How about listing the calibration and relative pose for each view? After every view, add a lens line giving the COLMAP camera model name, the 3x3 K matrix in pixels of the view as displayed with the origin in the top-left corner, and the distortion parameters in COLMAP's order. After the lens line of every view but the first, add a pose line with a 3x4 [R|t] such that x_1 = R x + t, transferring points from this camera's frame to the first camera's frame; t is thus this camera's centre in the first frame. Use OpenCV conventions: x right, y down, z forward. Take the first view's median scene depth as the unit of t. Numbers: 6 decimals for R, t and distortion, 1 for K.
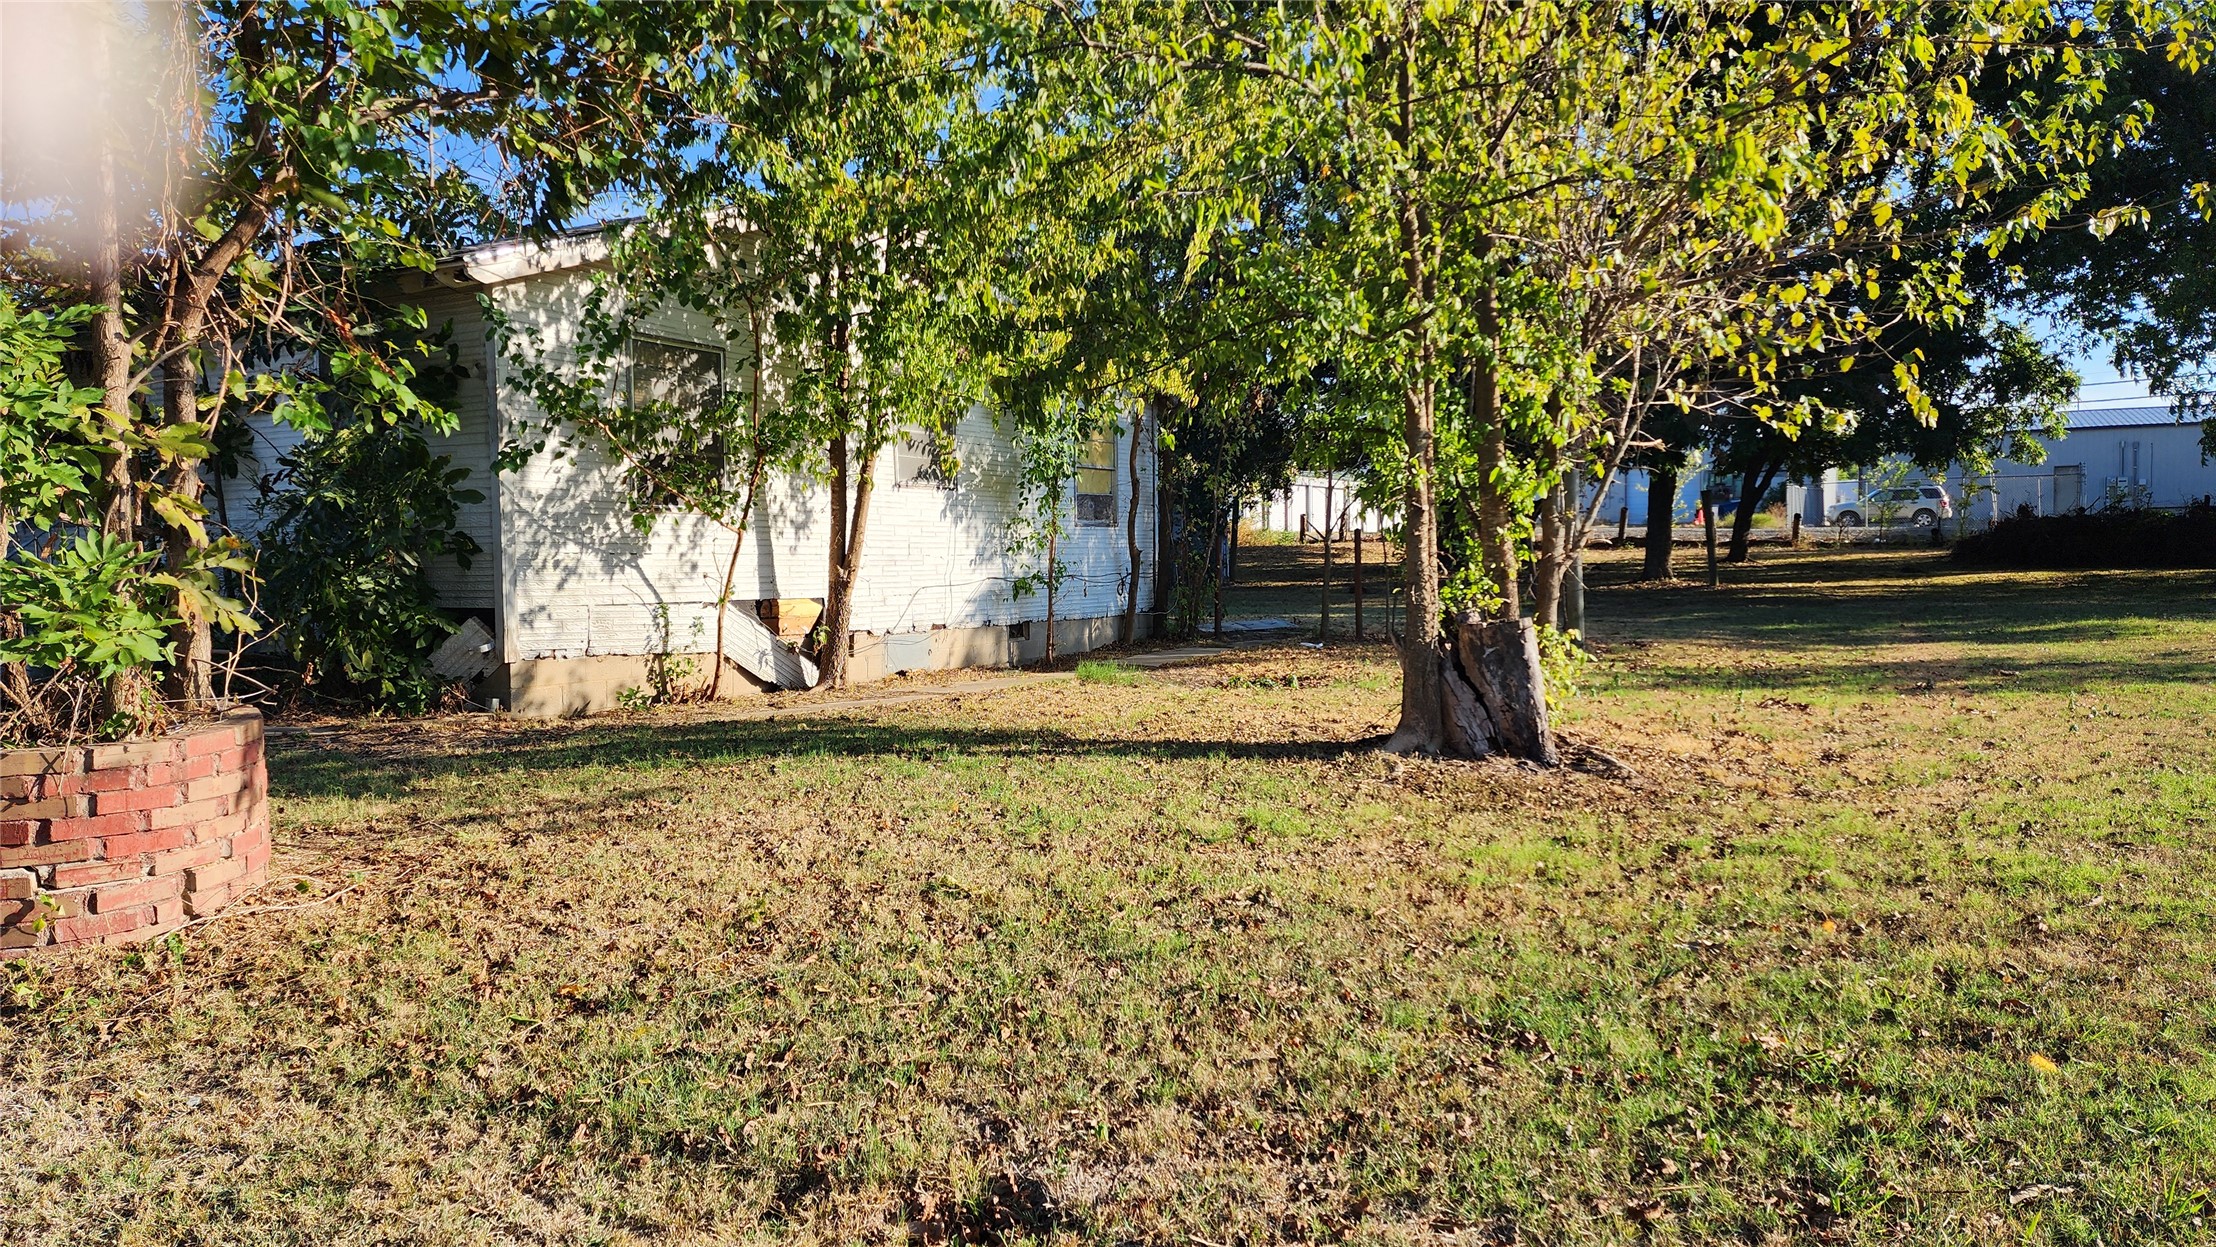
lens RADIAL K [[1488.2, 0, 1105.4], [0, 1488.2, 621.0], [0, 0, 1]] dist [0.071316, -0.064007]
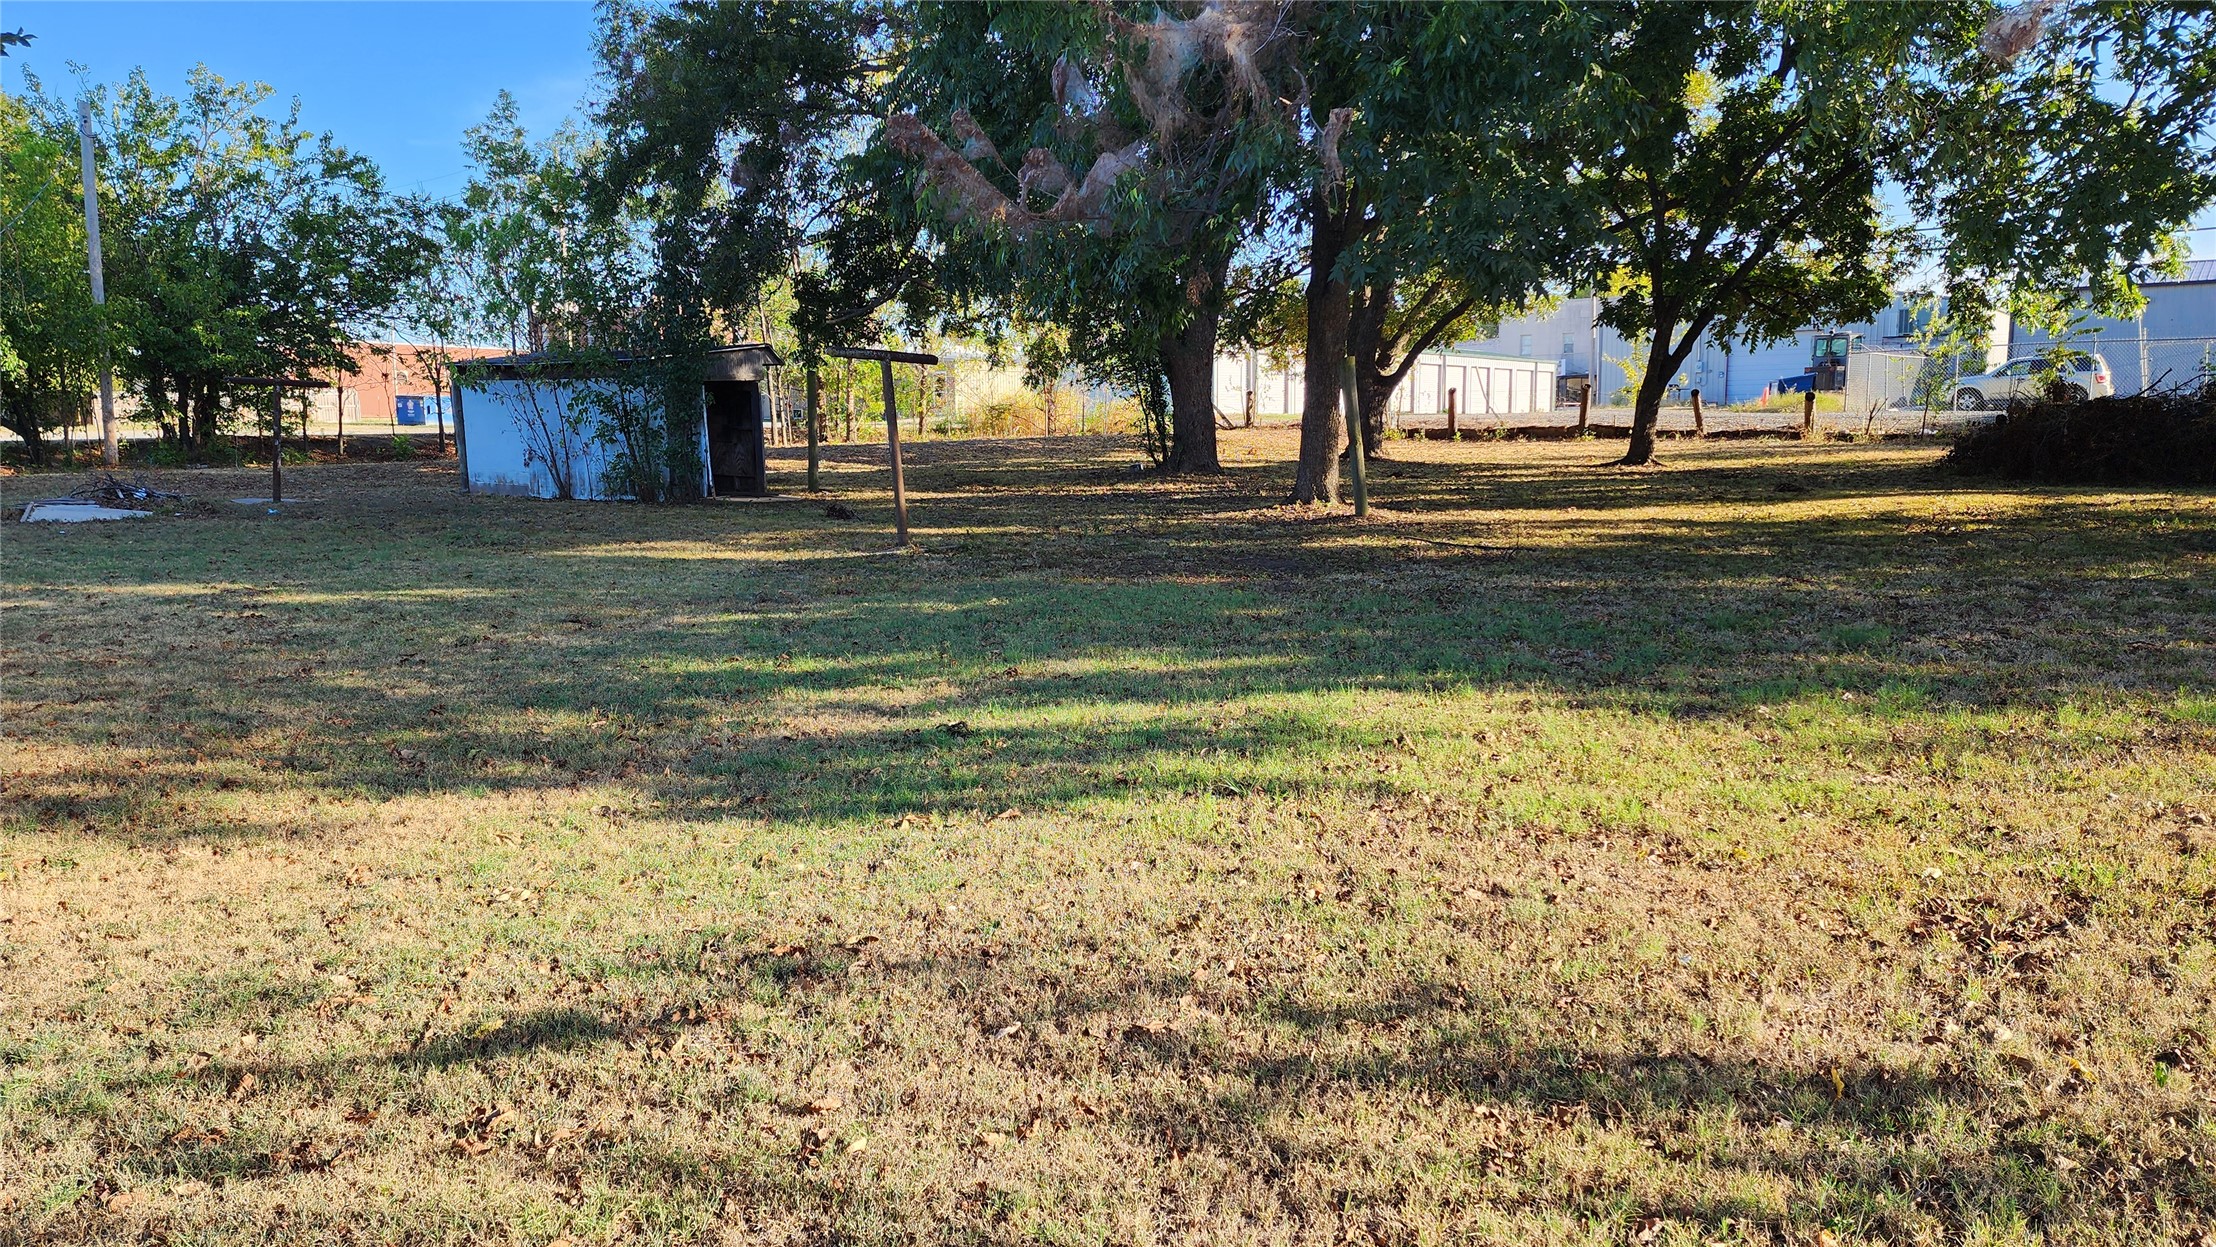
lens RADIAL K [[1488.2, 0, 1126.7], [0, 1488.2, 625.9], [0, 0, 1]] dist [0.071316, -0.064007]
pose [[0.989169, 0.027844, -0.144115, 1.067952], [-0.015248, 0.996023, 0.087781, -0.081127], [0.145986, -0.084633, 0.985660, 1.028980]]
